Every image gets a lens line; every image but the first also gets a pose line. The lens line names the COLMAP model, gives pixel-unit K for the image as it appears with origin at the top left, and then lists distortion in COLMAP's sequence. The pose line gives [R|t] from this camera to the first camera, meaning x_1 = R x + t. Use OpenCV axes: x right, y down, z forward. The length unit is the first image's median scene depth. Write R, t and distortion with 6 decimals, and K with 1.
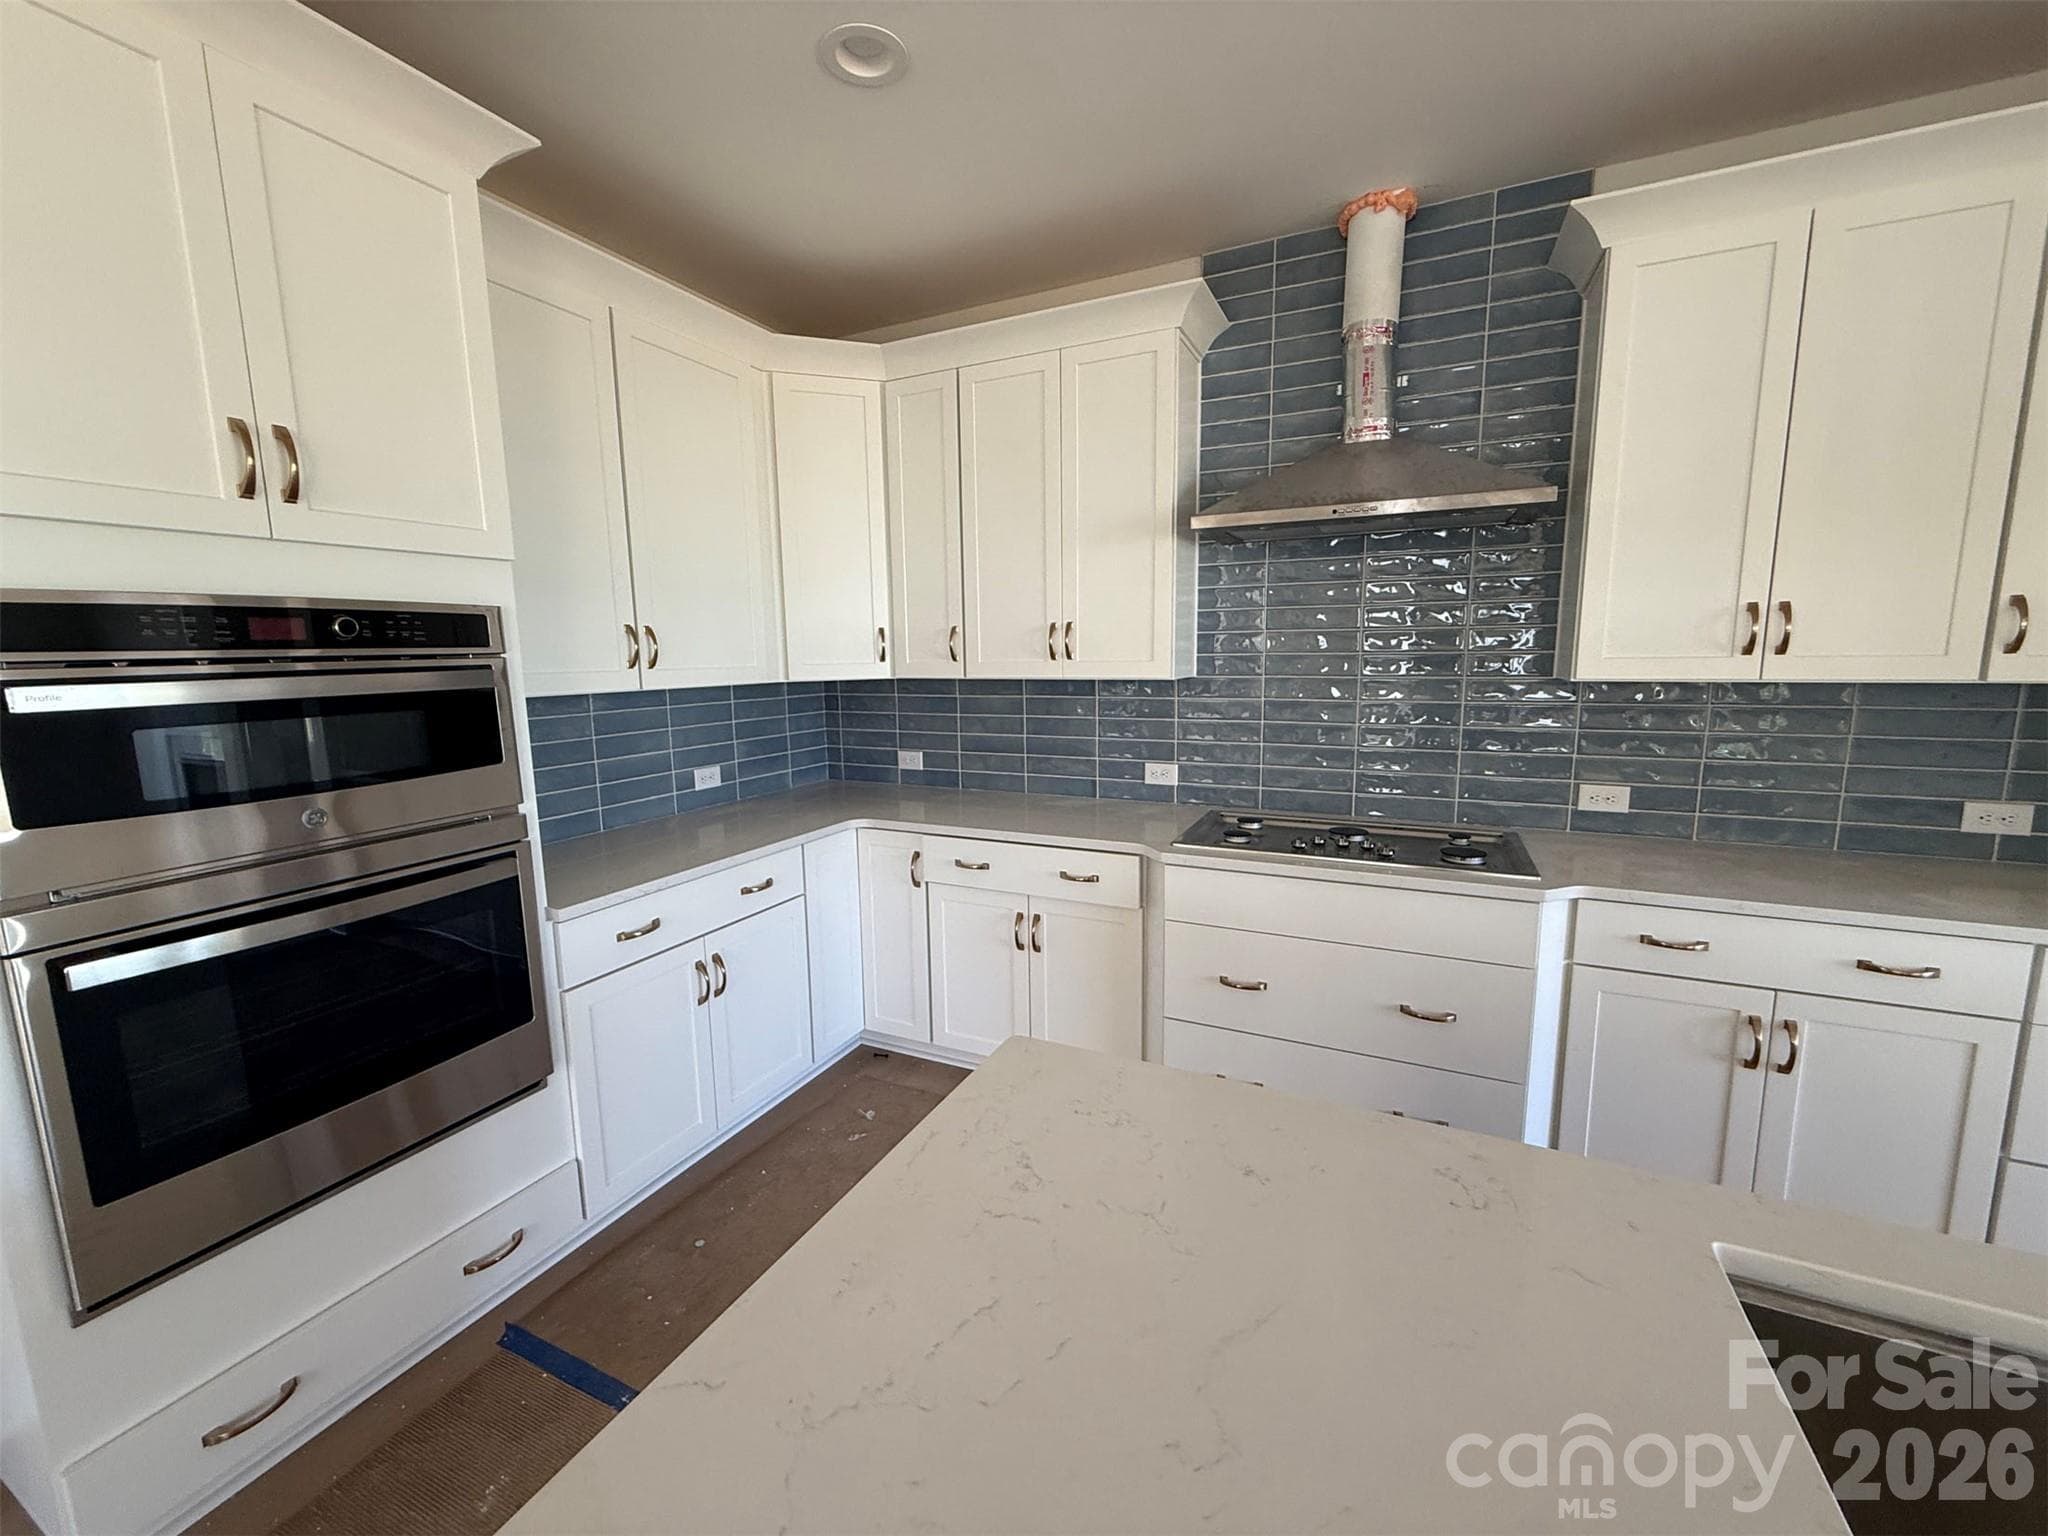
lens RADIAL K [[814.8, 0, 1016.6], [0, 814.8, 766.8], [0, 0, 1]] dist [0.001166, -0.000072]
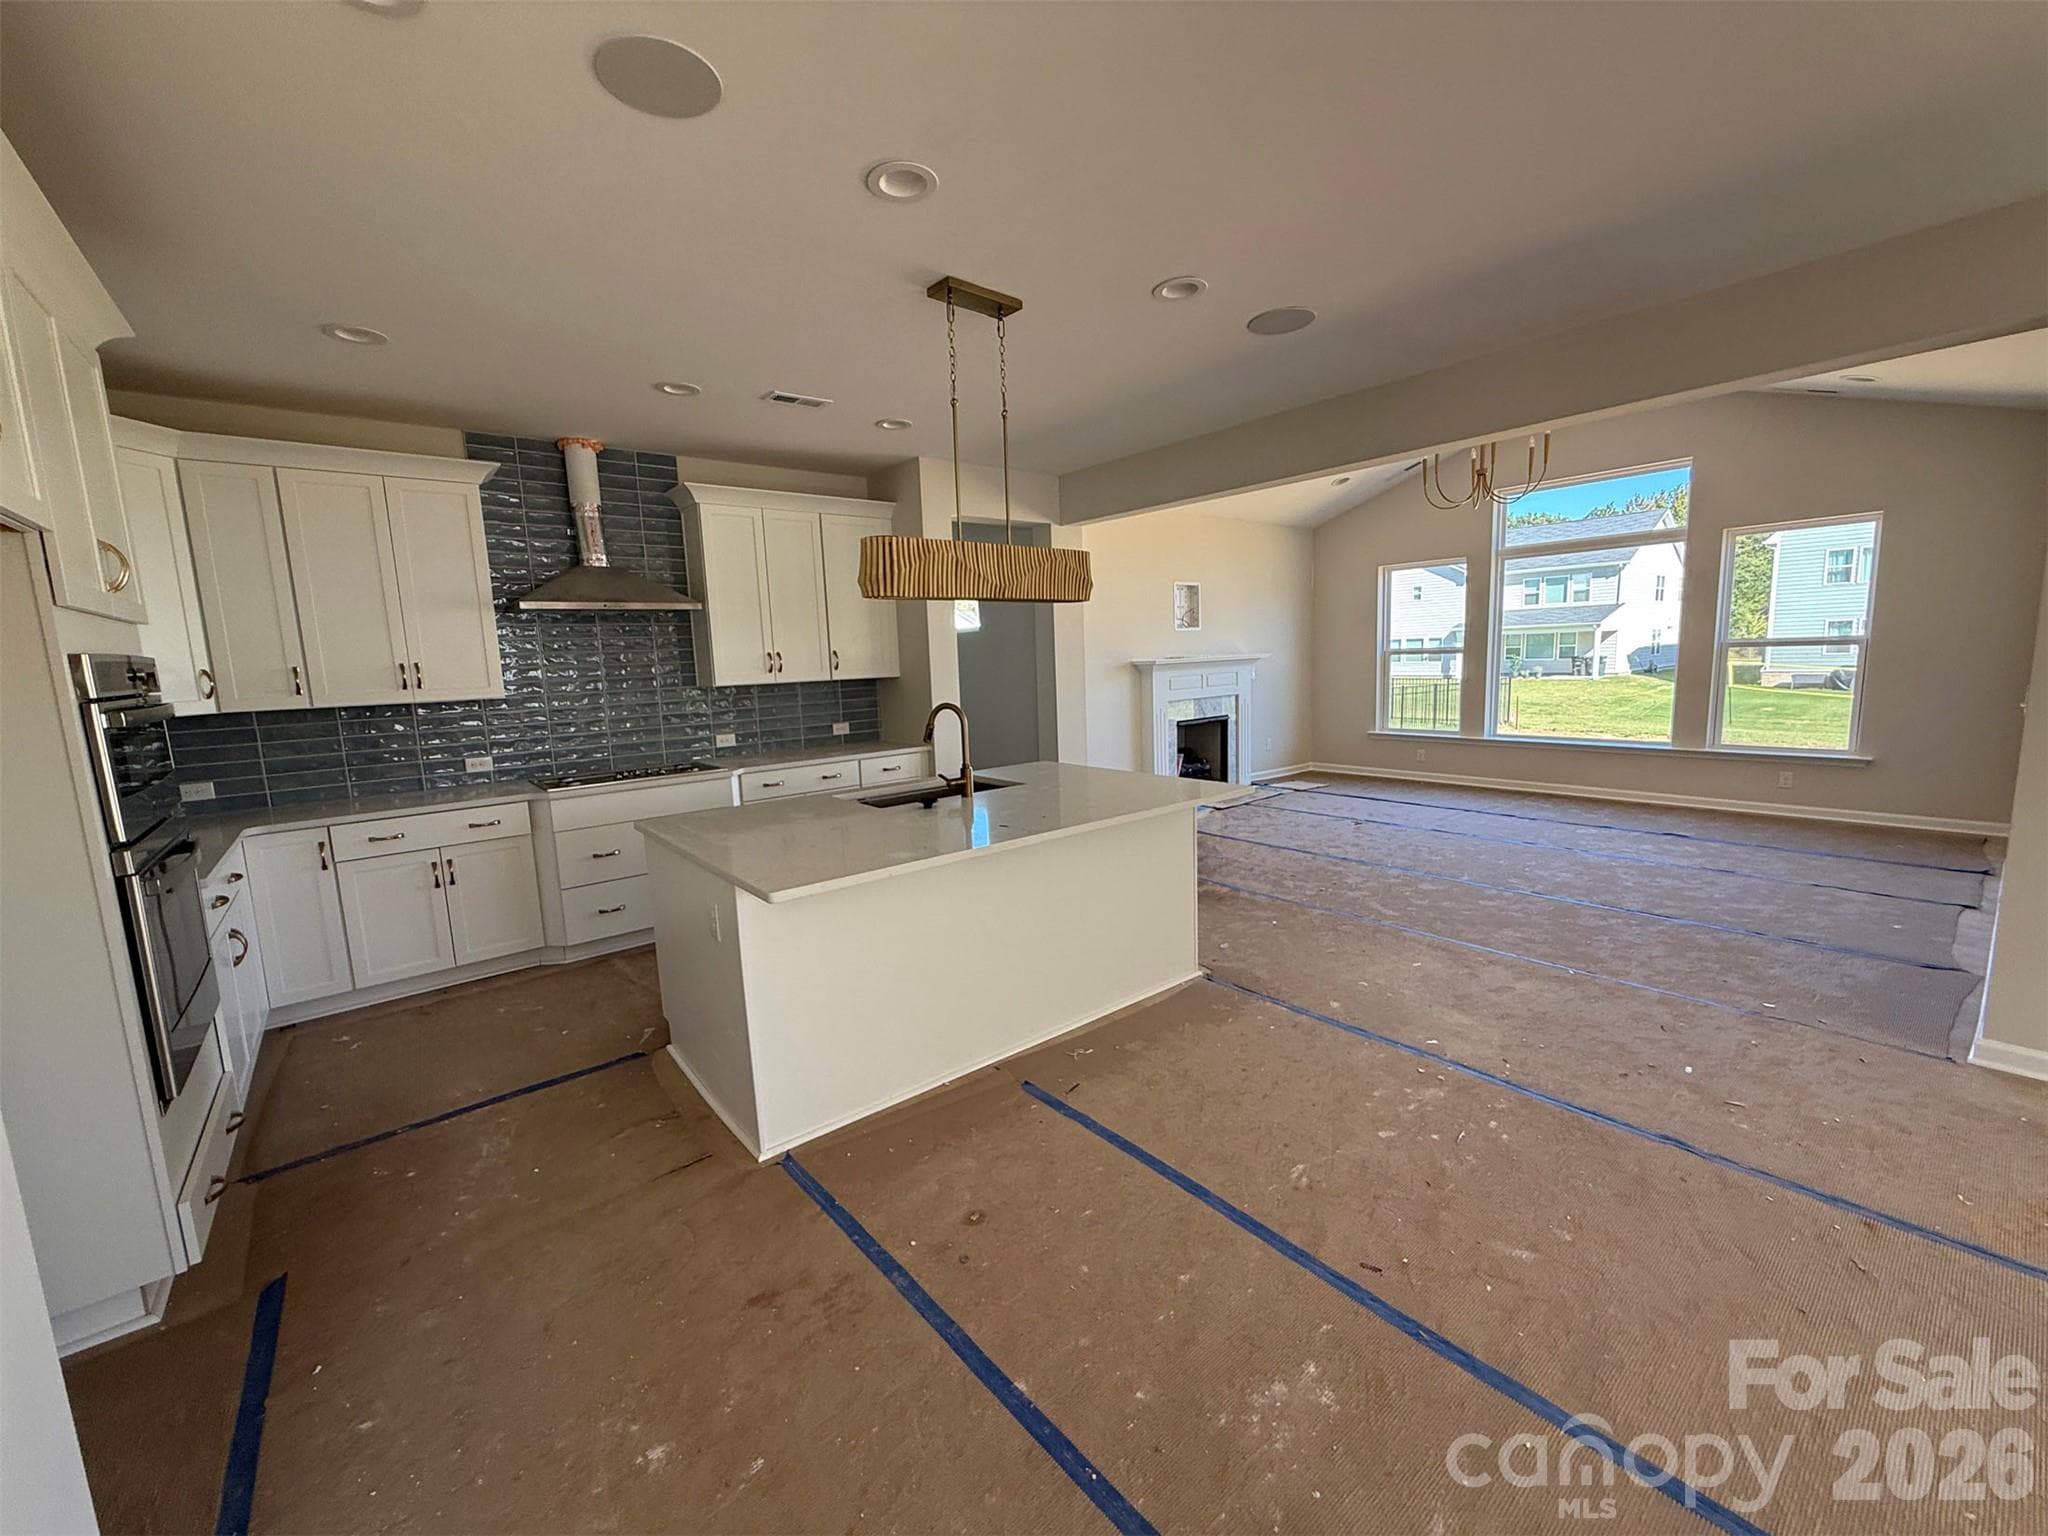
lens RADIAL K [[815.9, 0, 1013.4], [0, 815.9, 770.7], [0, 0, 1]] dist [0.000648, 0.000041]
pose [[0.425333, -0.131556, 0.895424, -0.909079], [0.159284, 0.984817, 0.069029, 0.089676], [-0.890910, 0.113266, 0.439830, -0.629296]]
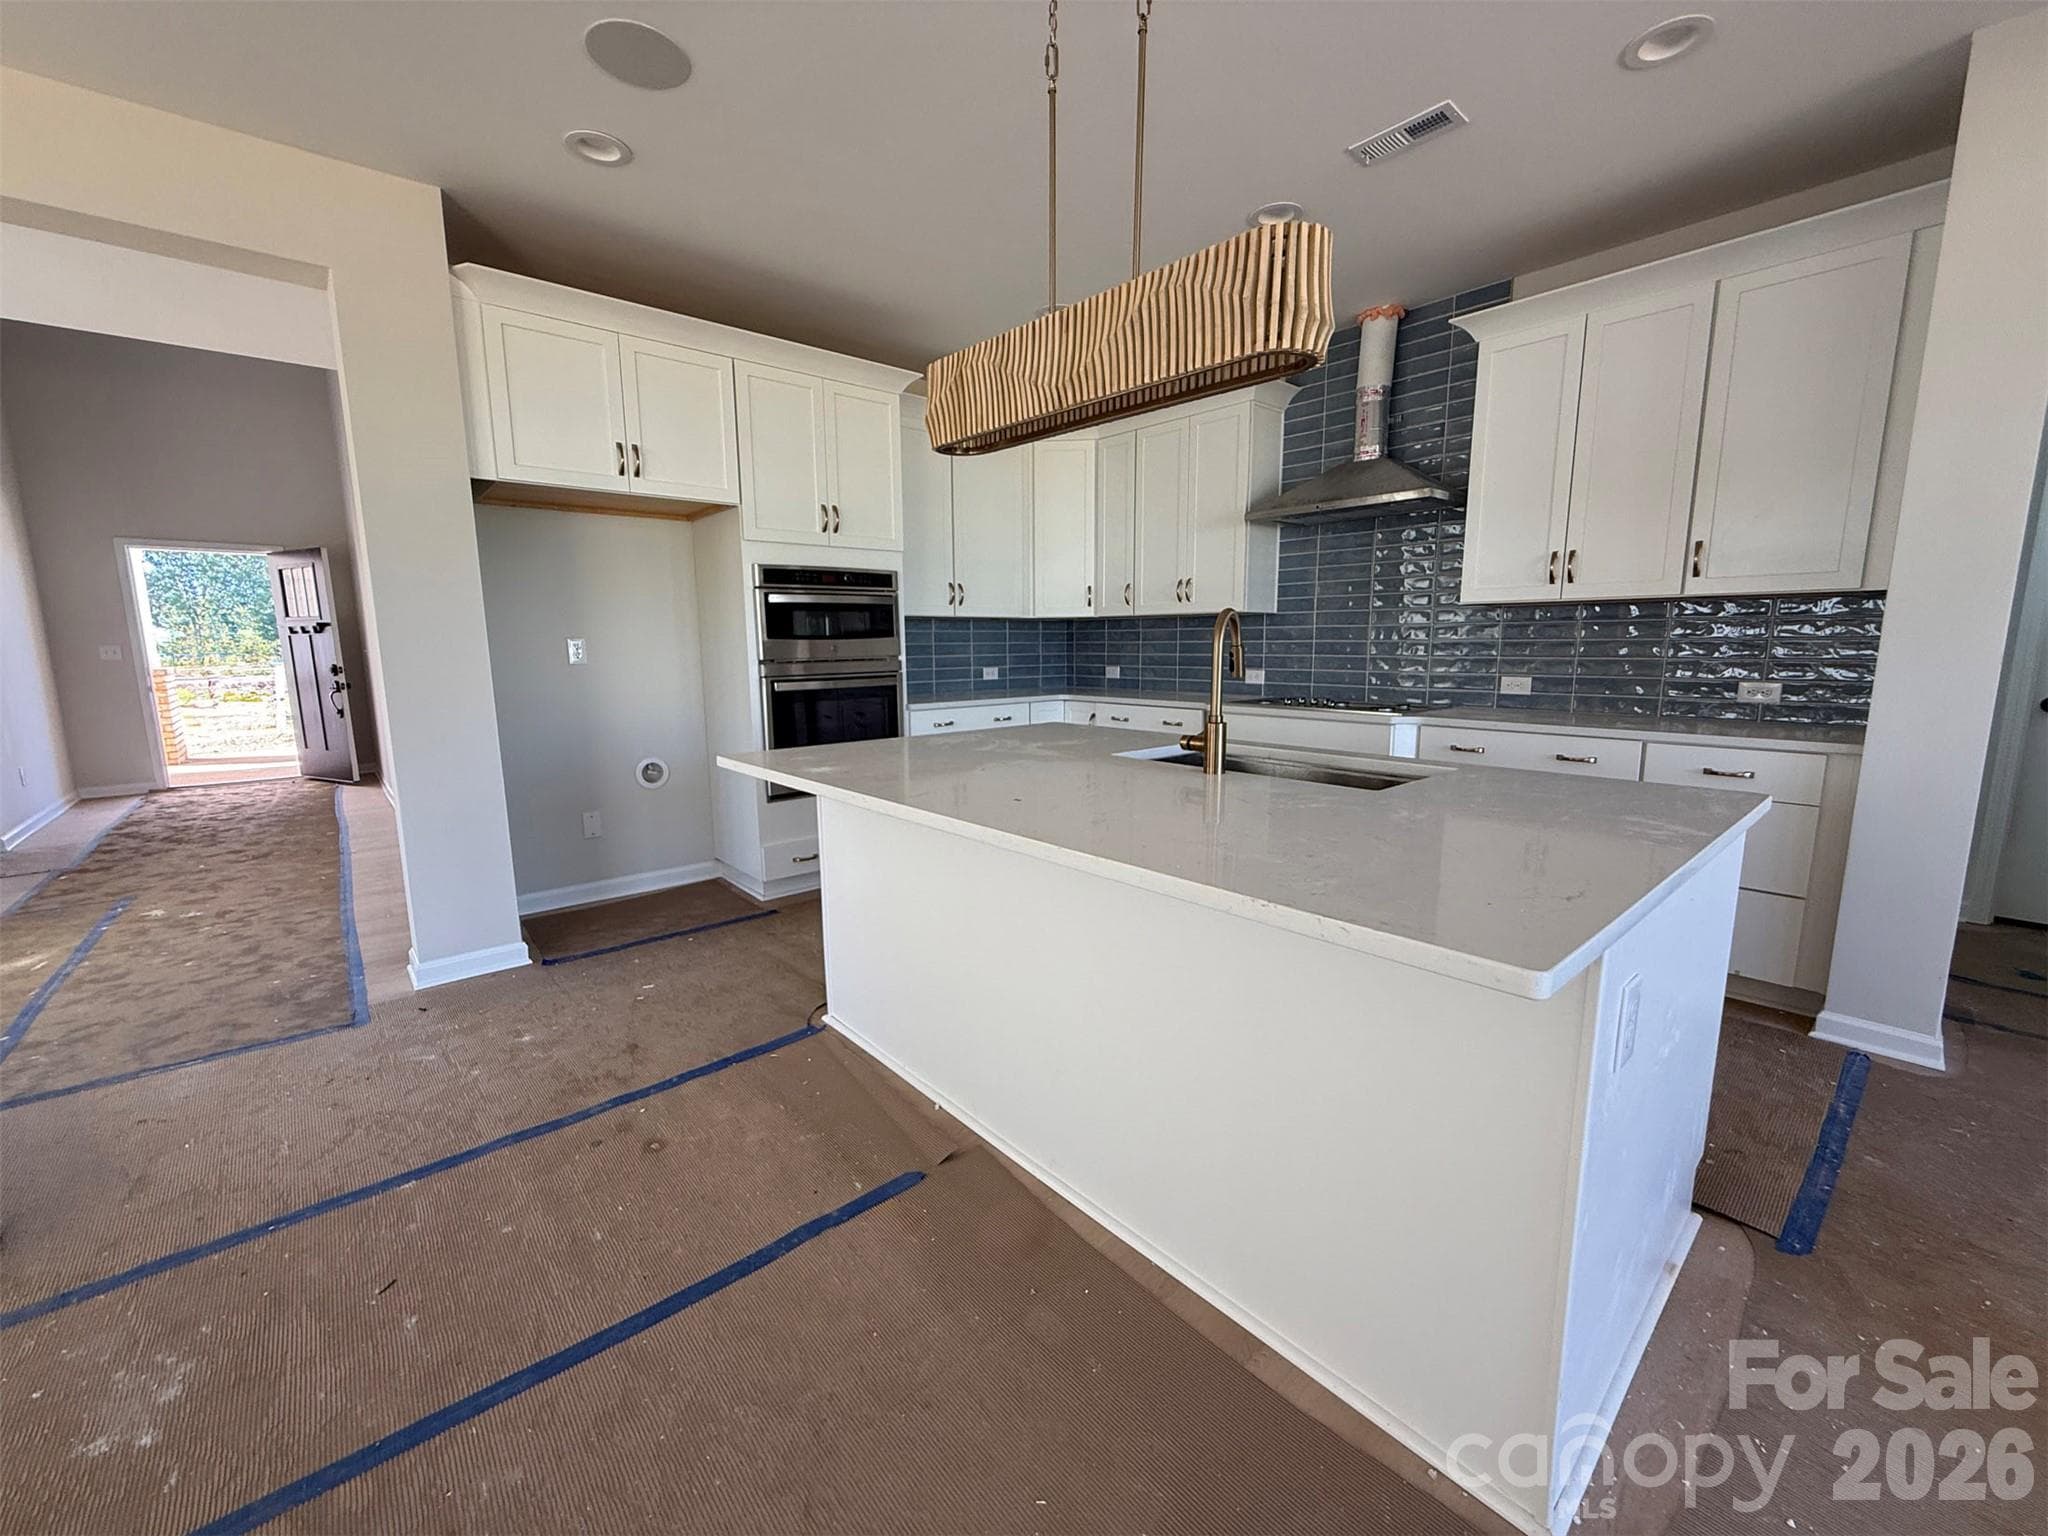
lens RADIAL K [[814.8, 0, 1016.6], [0, 814.8, 766.8], [0, 0, 1]] dist [0.001166, -0.000072]
pose [[0.918844, 0.067807, -0.388752, 0.467015], [-0.062179, 0.997698, 0.027056, 0.206103], [0.389692, -0.000688, 0.920945, -0.757511]]
